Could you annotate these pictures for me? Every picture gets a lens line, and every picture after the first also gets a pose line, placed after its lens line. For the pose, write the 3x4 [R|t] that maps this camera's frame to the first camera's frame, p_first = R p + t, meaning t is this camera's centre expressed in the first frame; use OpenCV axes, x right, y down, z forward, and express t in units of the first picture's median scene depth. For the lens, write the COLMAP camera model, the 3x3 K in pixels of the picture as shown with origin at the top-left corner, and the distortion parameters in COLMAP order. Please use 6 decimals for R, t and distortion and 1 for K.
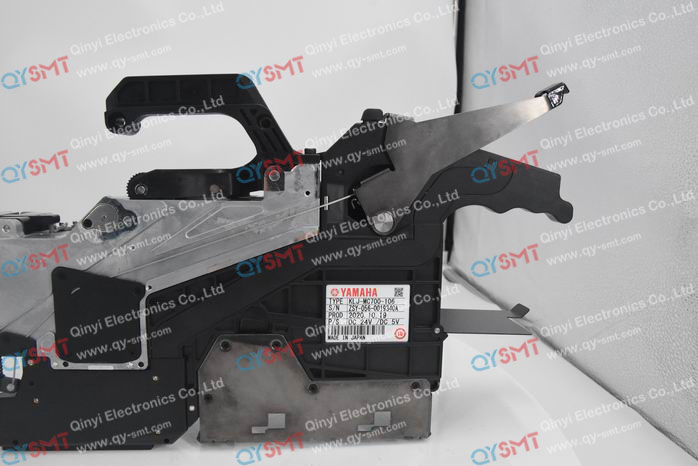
lens RADIAL K [[541.7, 0, 349.0], [0, 541.7, 233.0], [0, 0, 1]] dist [-0.111137, 0.079484]
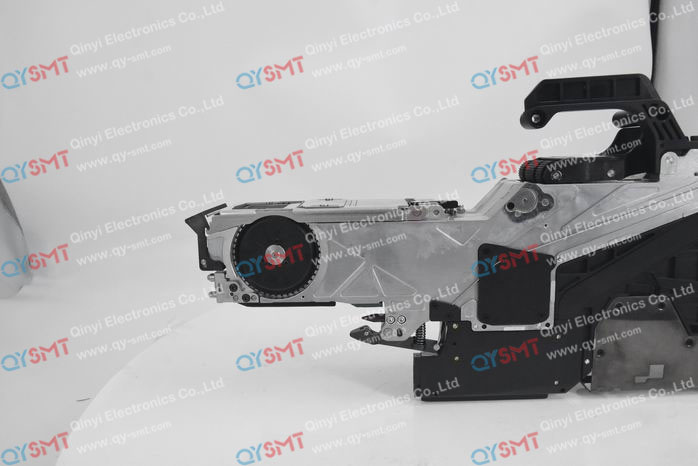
lens RADIAL K [[541.7, 0, 349.0], [0, 541.7, 233.0], [0, 0, 1]] dist [-0.111137, 0.079484]
pose [[0.991363, -0.026682, -0.128404, -0.662211], [0.030783, 0.999074, 0.030056, -0.004643], [0.127483, -0.033749, 0.991266, -0.213500]]
